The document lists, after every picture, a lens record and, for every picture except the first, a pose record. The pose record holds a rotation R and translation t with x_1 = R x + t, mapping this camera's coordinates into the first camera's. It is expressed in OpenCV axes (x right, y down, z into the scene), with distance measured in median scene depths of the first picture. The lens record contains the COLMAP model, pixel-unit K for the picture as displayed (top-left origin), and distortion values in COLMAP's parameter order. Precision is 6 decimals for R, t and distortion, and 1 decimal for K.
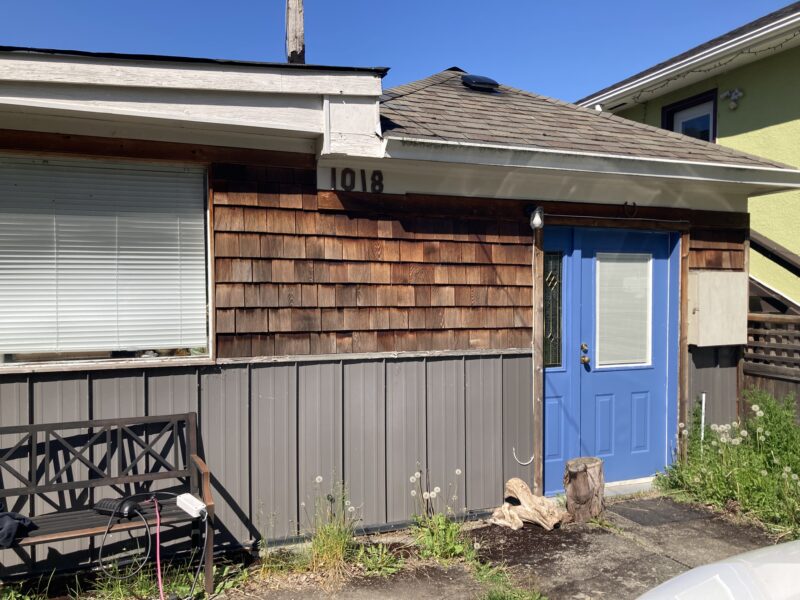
lens RADIAL K [[645.3, 0, 400.3], [0, 645.3, 307.9], [0, 0, 1]] dist [0.008583, 0.006763]
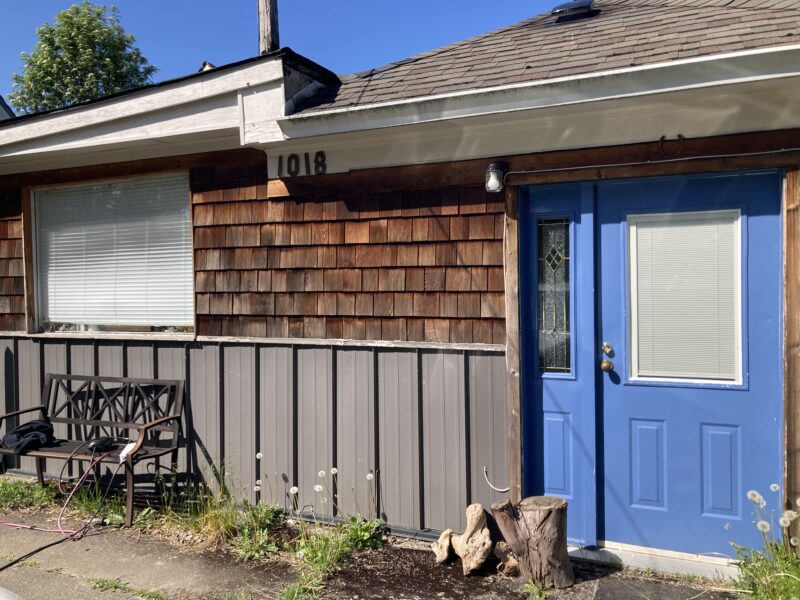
lens RADIAL K [[656.2, 0, 400.0], [0, 656.2, 300.0], [0, 0, 1]] dist [0.007310, 0.003135]
pose [[0.714402, 0.009522, -0.699670, 0.742384], [-0.003584, 0.999944, 0.009949, 0.000407], [0.699726, -0.004600, 0.714397, 0.377539]]
